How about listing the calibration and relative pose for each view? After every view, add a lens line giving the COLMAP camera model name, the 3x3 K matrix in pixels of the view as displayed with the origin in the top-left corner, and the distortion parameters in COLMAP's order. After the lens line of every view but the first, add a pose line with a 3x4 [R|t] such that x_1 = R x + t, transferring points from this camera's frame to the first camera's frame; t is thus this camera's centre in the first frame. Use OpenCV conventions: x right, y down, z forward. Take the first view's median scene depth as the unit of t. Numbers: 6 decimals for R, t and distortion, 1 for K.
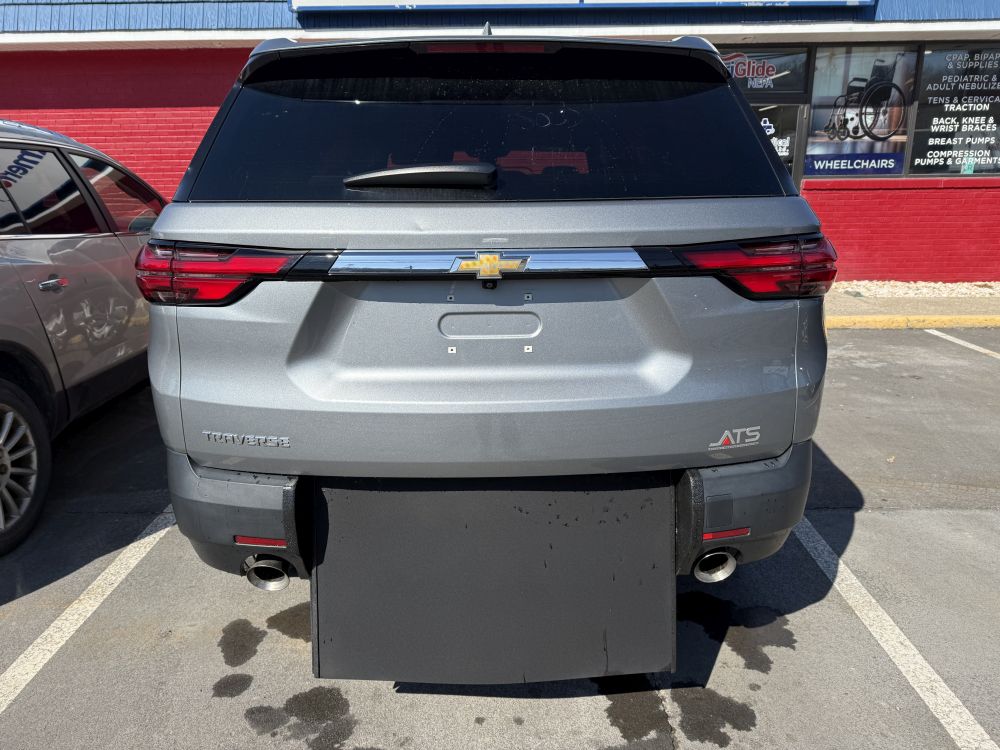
lens RADIAL K [[700.9, 0, 503.5], [0, 700.9, 377.9], [0, 0, 1]] dist [0.029171, -0.035328]
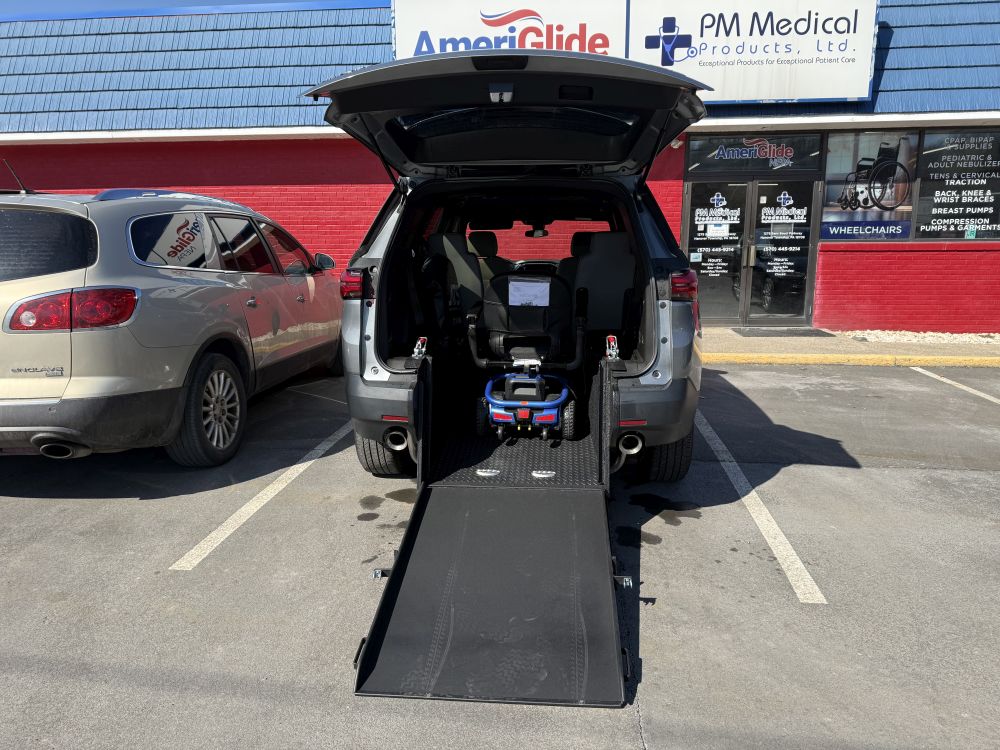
lens RADIAL K [[699.3, 0, 507.3], [0, 699.3, 377.2], [0, 0, 1]] dist [0.059065, -0.078911]
pose [[0.994911, 0.025678, -0.097430, 0.043548], [-0.033901, 0.995914, -0.083697, 0.076048], [0.094883, 0.086574, 0.991717, -0.257361]]
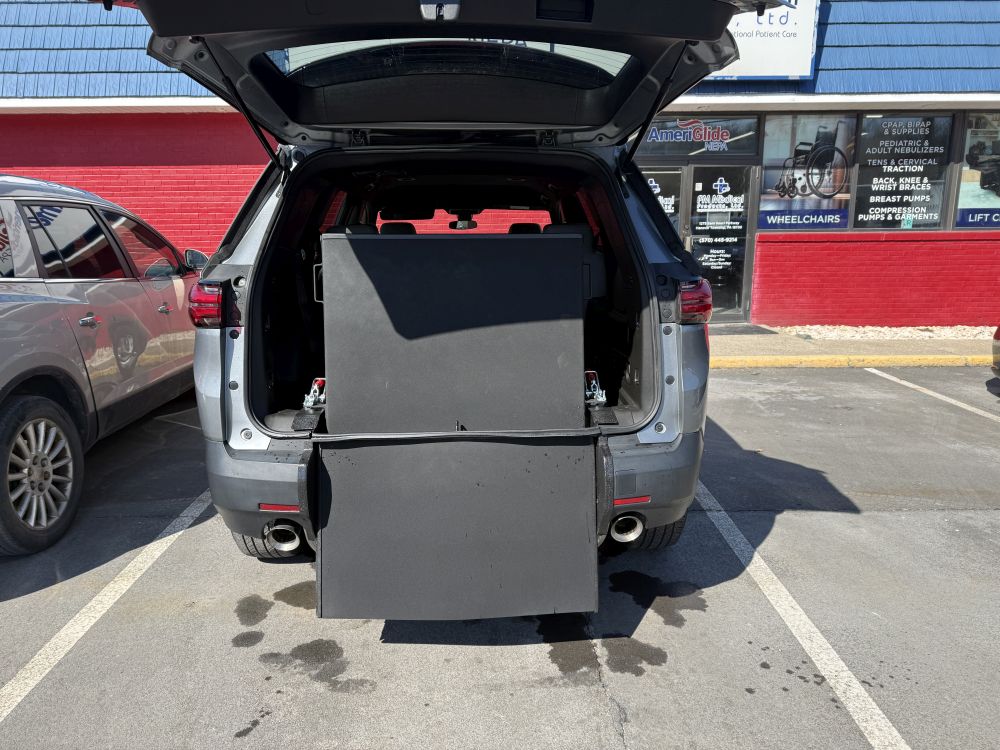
lens RADIAL K [[699.9, 0, 499.8], [0, 699.9, 382.2], [0, 0, 1]] dist [0.044115, -0.073143]
pose [[0.999860, 0.000013, 0.016716, 0.012195], [0.001022, 0.998082, -0.061894, 0.022196], [-0.016684, 0.061902, 0.997943, -0.090672]]
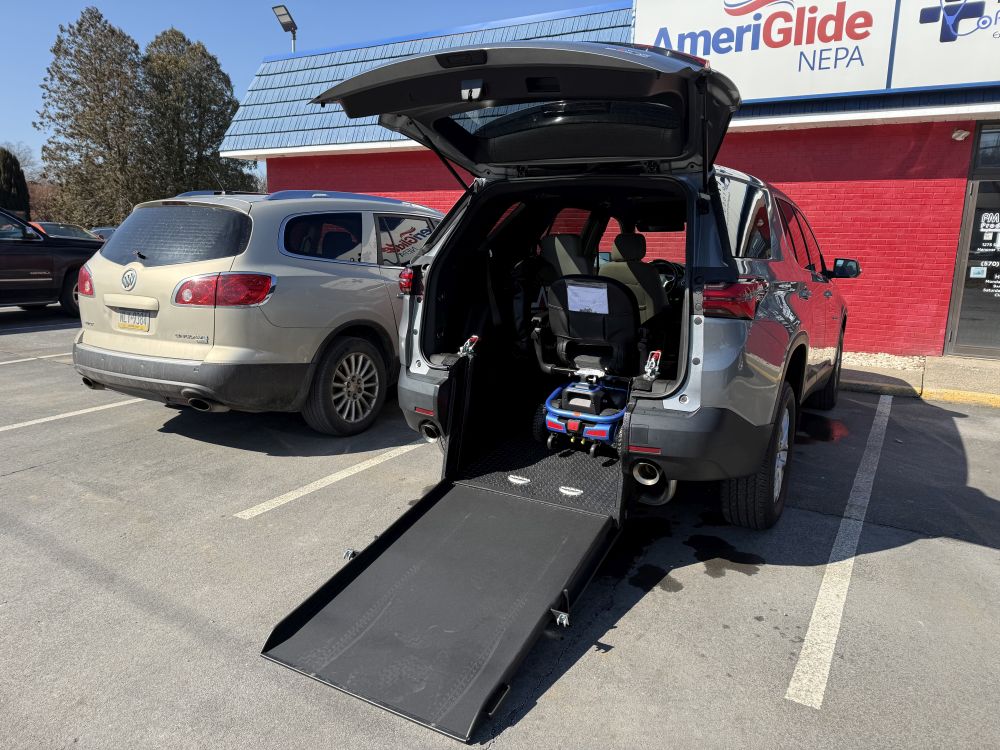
lens RADIAL K [[698.8, 0, 506.3], [0, 698.8, 378.4], [0, 0, 1]] dist [0.029258, -0.029617]
pose [[0.861178, 0.129282, -0.491587, 0.231693], [-0.170841, 0.984471, -0.040379, 0.050422], [0.478733, 0.118756, 0.869892, -0.181534]]
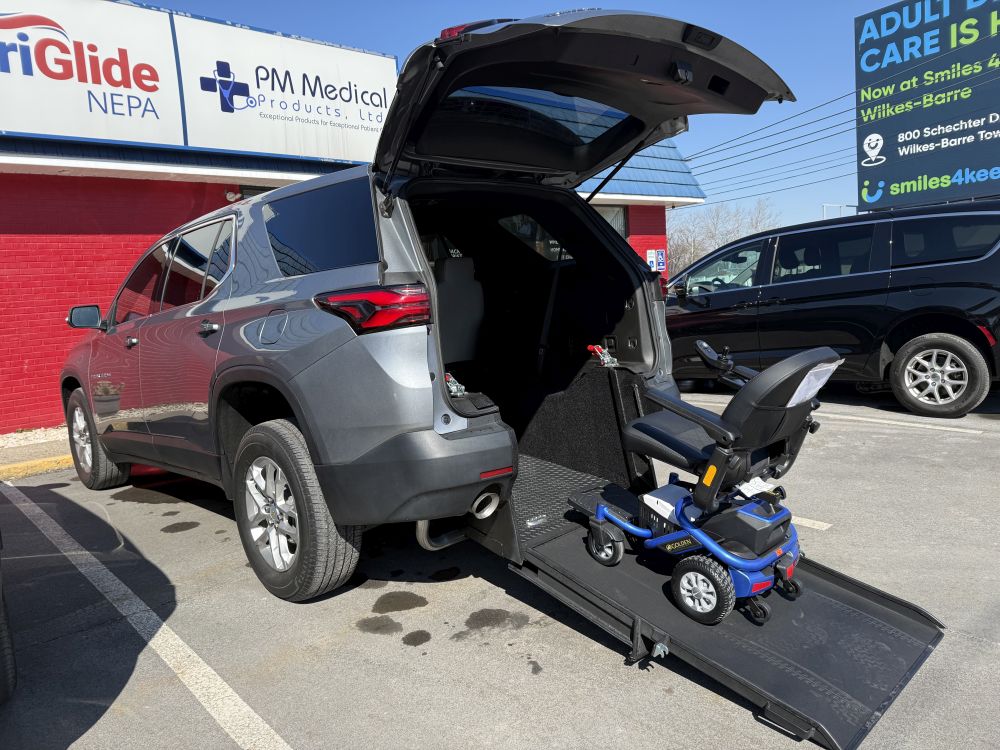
lens RADIAL K [[700.9, 0, 503.5], [0, 700.9, 377.9], [0, 0, 1]] dist [0.029171, -0.035328]
pose [[0.738092, -0.122283, 0.663526, -0.357878], [0.246096, 0.964479, -0.096005, 0.050887], [-0.628218, 0.234152, 0.741967, -0.044214]]
